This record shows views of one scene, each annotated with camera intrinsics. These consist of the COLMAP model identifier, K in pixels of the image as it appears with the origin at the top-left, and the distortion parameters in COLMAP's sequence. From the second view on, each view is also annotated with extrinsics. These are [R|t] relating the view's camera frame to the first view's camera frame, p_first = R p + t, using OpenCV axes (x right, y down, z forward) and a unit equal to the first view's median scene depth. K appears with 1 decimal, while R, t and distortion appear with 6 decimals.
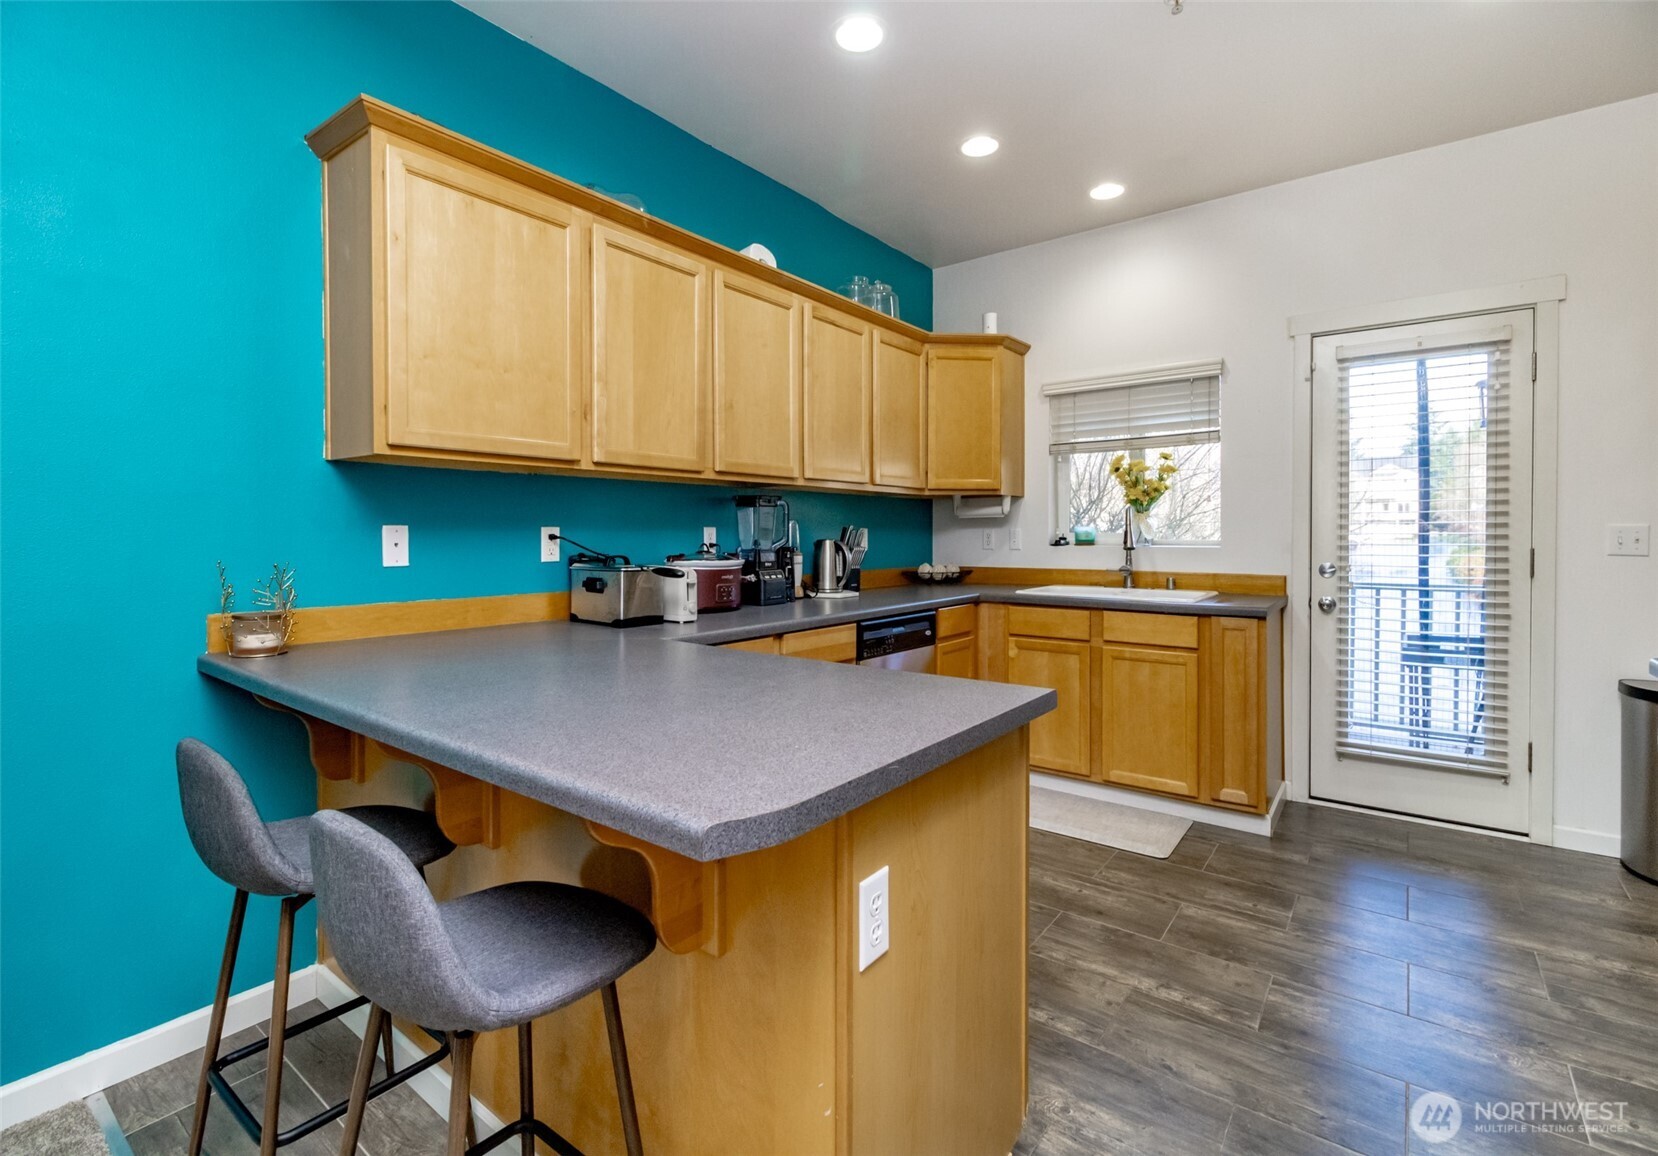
lens RADIAL K [[712.3, 0, 854.1], [0, 712.3, 547.8], [0, 0, 1]] dist [0.002030, -0.001597]
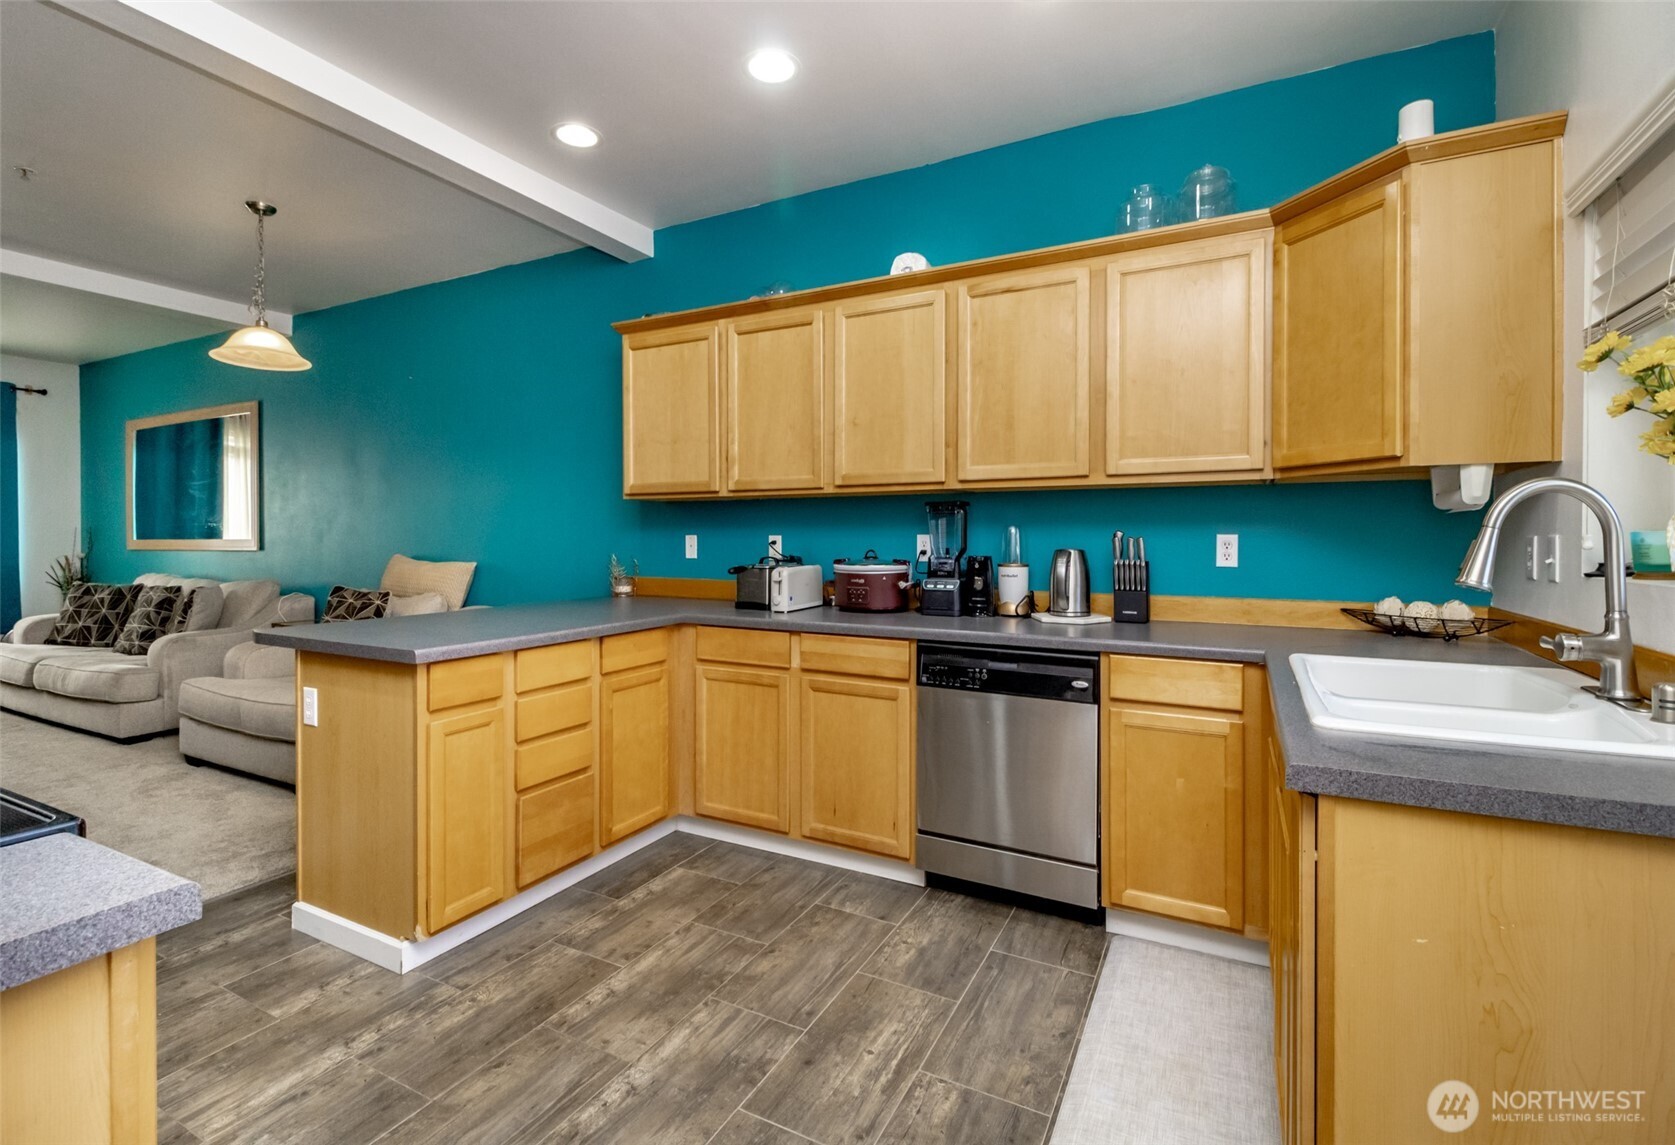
lens RADIAL K [[776.4, 0, 875.7], [0, 776.4, 548.0], [0, 0, 1]] dist [0.010576, -0.008374]
pose [[0.202349, 0.016683, -0.979171, 0.804988], [-0.022072, 0.999679, 0.012472, -0.019964], [0.979065, 0.019088, 0.202652, 0.635632]]
